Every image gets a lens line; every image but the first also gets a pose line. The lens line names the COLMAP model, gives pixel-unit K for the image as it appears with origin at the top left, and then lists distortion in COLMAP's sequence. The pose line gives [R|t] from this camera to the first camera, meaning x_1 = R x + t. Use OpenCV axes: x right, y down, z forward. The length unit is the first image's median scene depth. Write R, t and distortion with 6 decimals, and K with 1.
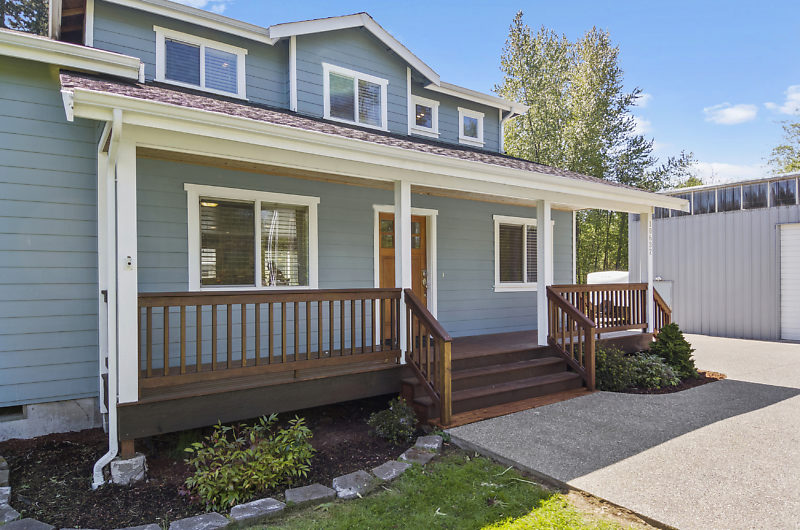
lens RADIAL K [[477.1, 0, 400.5], [0, 477.1, 288.5], [0, 0, 1]] dist [0.076949, -0.093311]
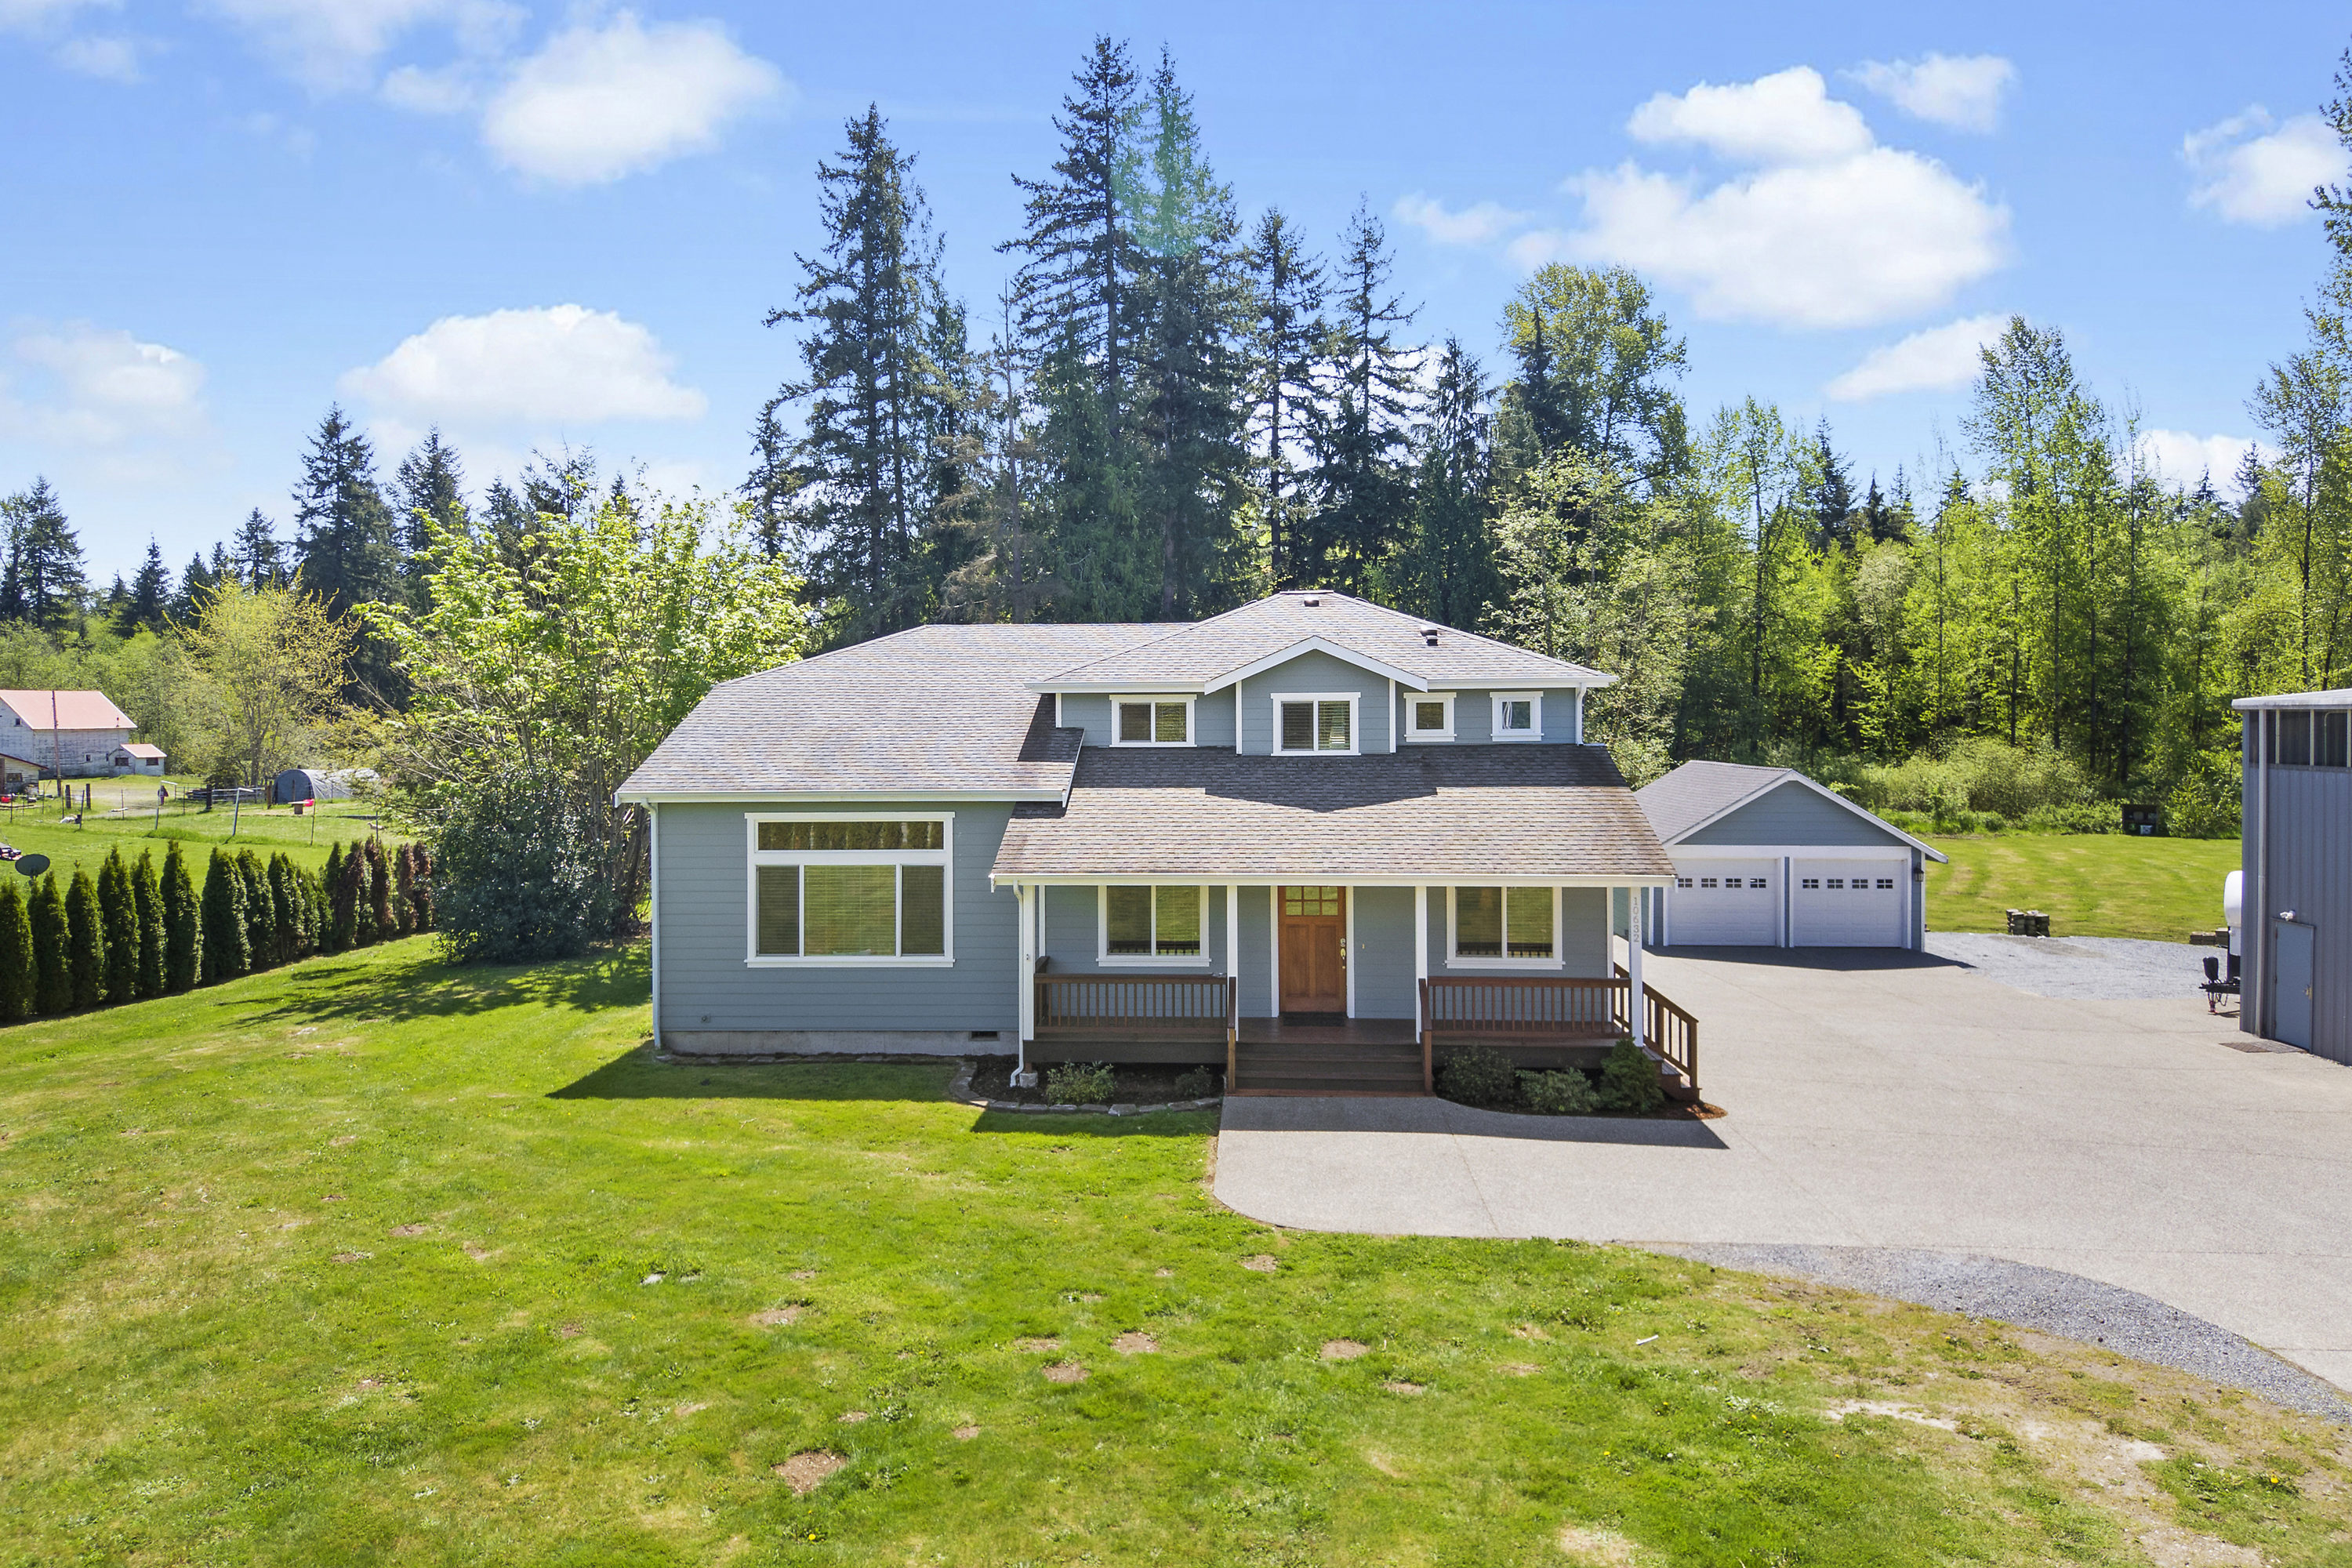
lens RADIAL K [[1439.8, 0, 1183.2], [0, 1439.8, 746.1], [0, 0, 1]] dist [0.075060, -0.099999]
pose [[0.783682, 0.016078, -0.620954, 1.622575], [-0.012703, 0.999871, 0.009856, -0.462246], [0.621032, 0.000164, 0.783785, -1.428939]]
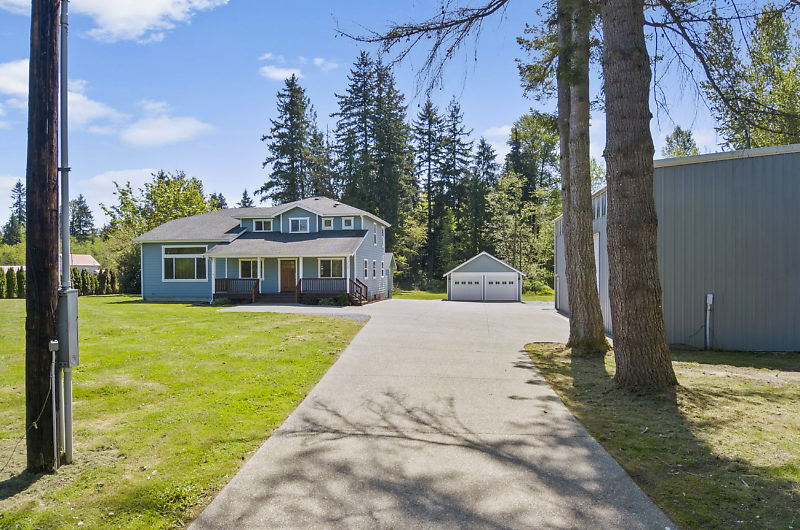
lens RADIAL K [[480.9, 0, 401.5], [0, 480.9, 276.5], [0, 0, 1]] dist [0.083216, -0.115471]
pose [[0.719248, 0.008992, -0.694696, 3.582788], [-0.012613, 0.999920, -0.000116, -0.031463], [0.694639, 0.008846, 0.719304, -1.259605]]
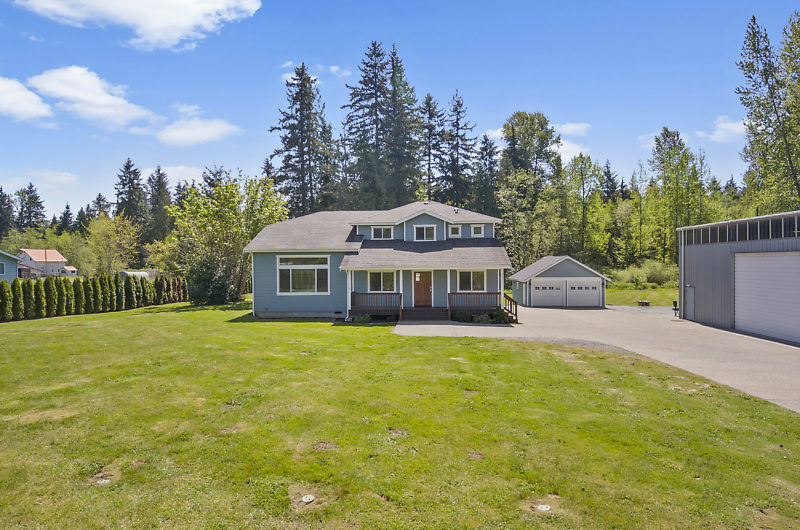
lens RADIAL K [[480.9, 0, 401.5], [0, 480.9, 276.5], [0, 0, 1]] dist [0.083216, -0.115471]
pose [[0.780467, 0.017713, -0.624946, 2.257432], [-0.009749, 0.999822, 0.016163, -0.182561], [0.625121, -0.006522, 0.780500, -2.037397]]
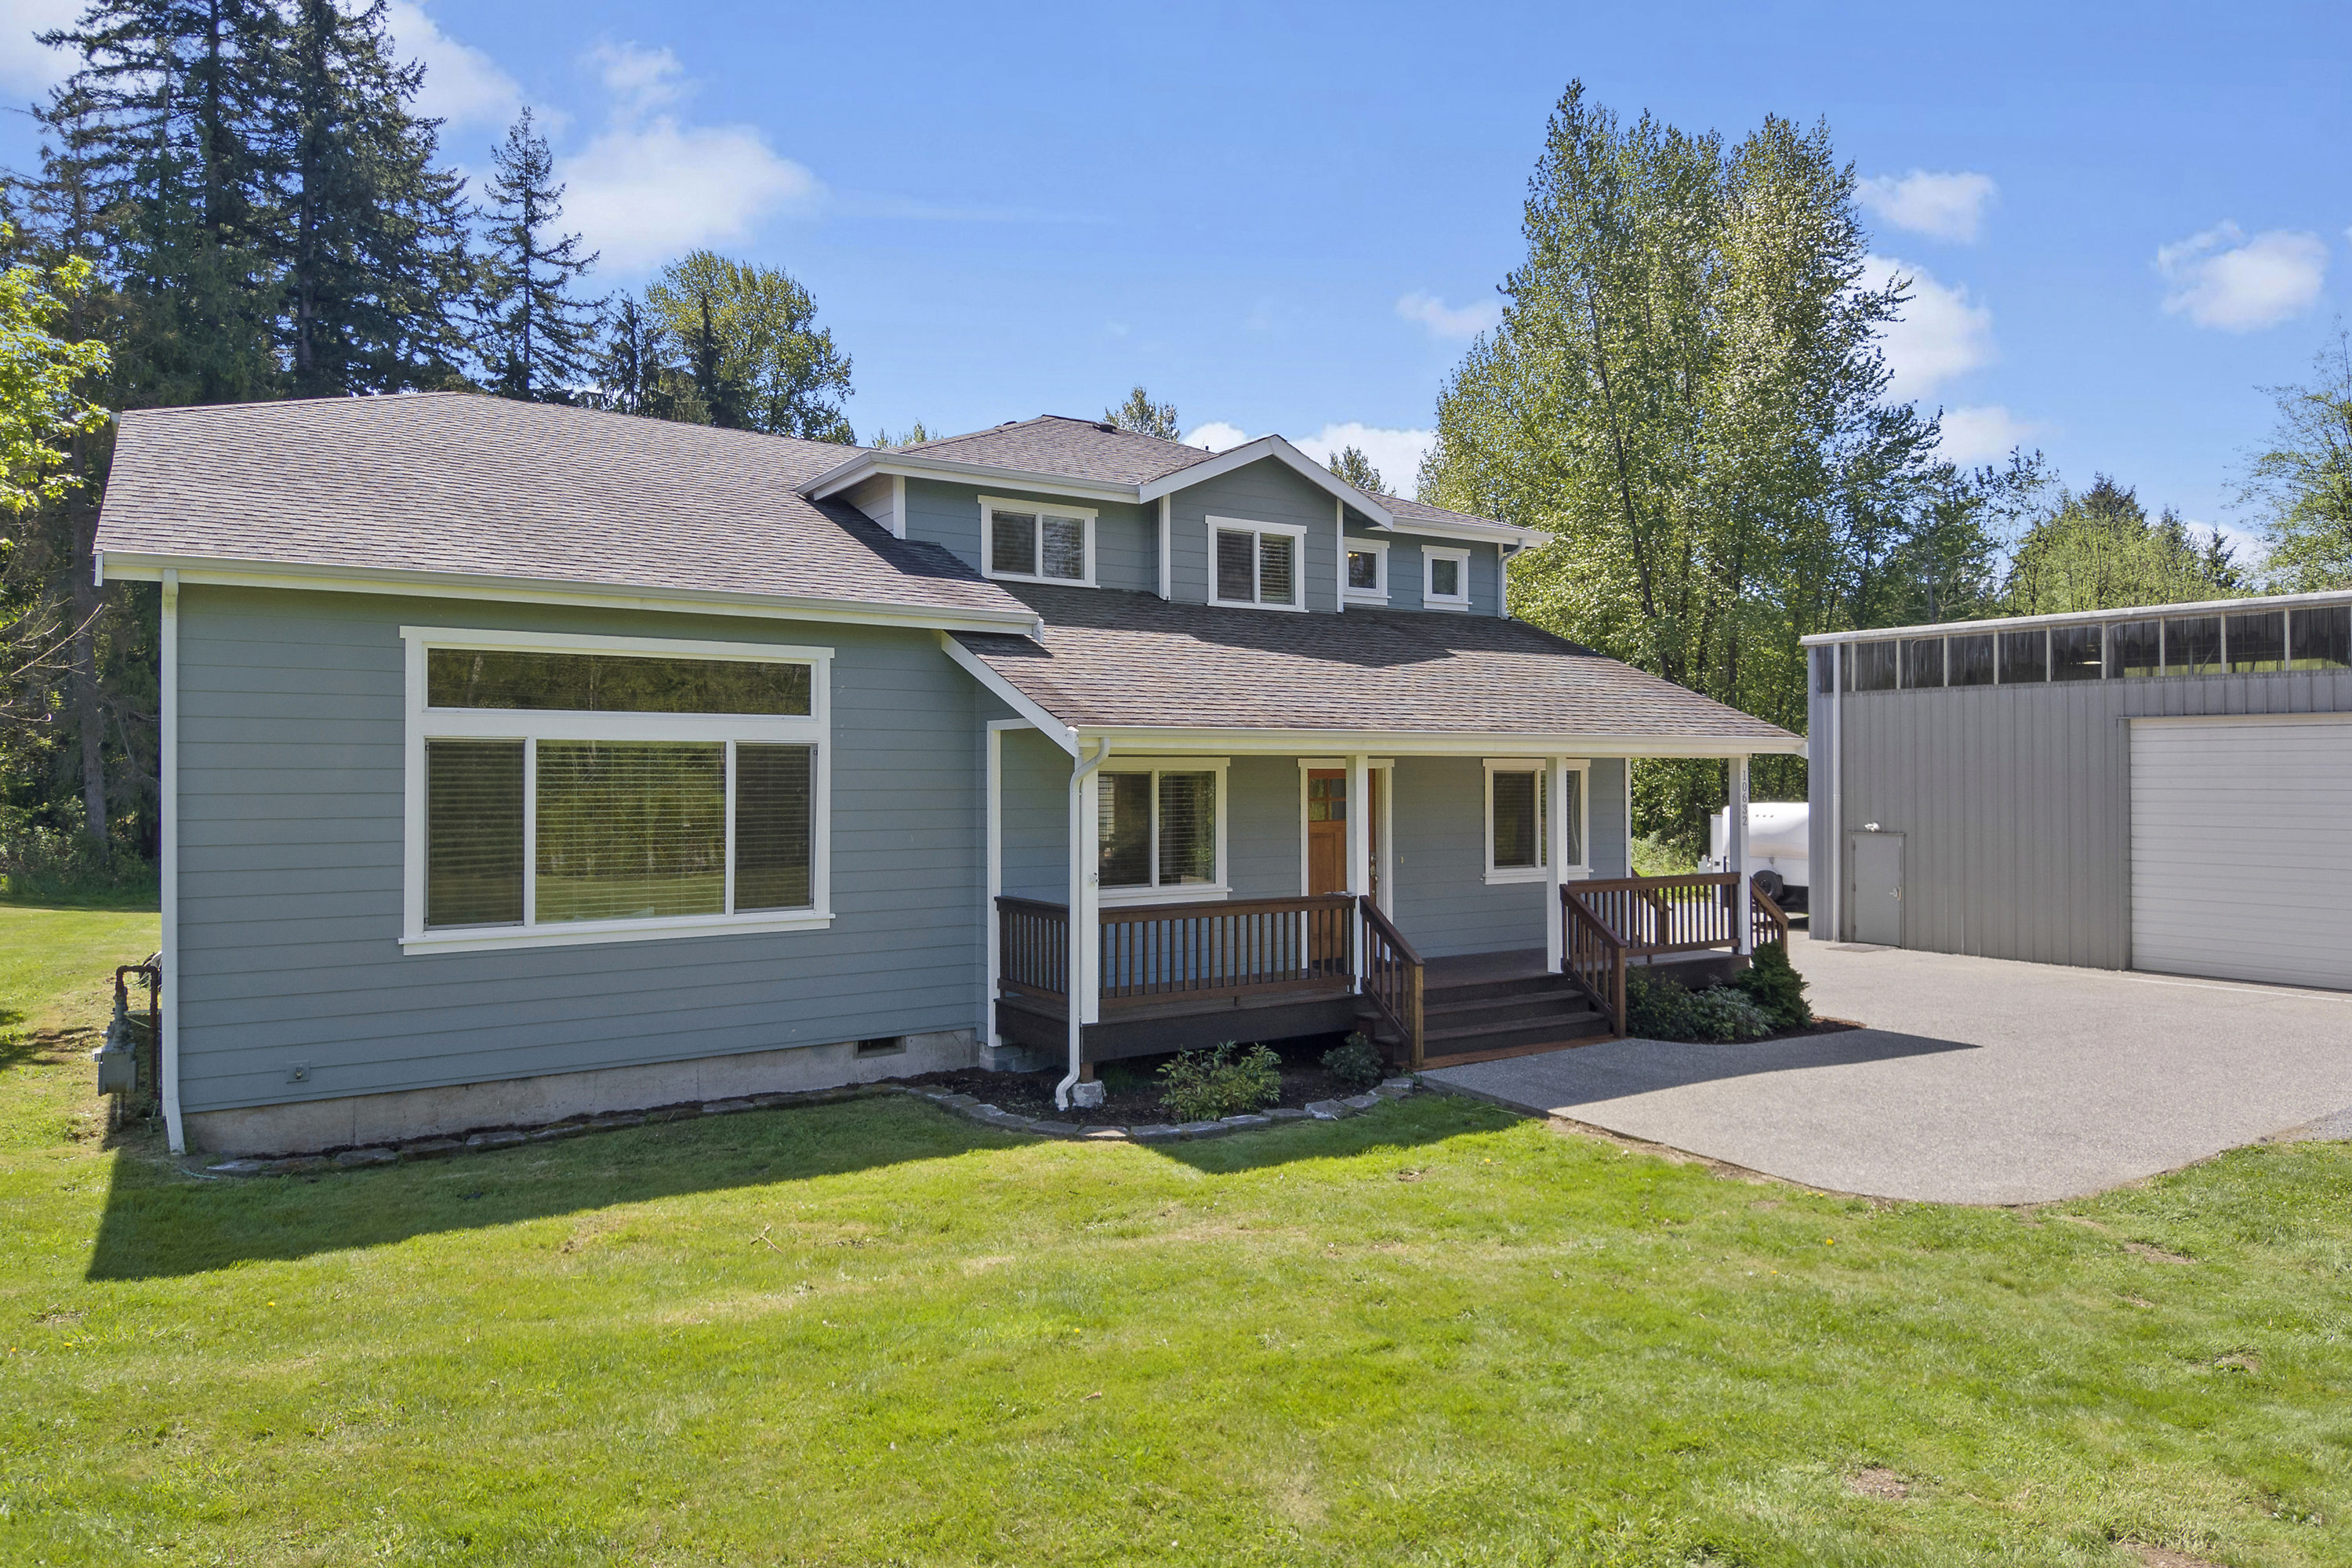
lens RADIAL K [[1461.3, 0, 1176.0], [0, 1461.3, 784.0], [0, 0, 1]] dist [0.076315, -0.102007]
pose [[0.999497, 0.006884, -0.030944, -0.166990], [-0.007264, 0.999899, -0.012179, -0.113830], [0.030857, 0.012397, 0.999447, -1.050217]]
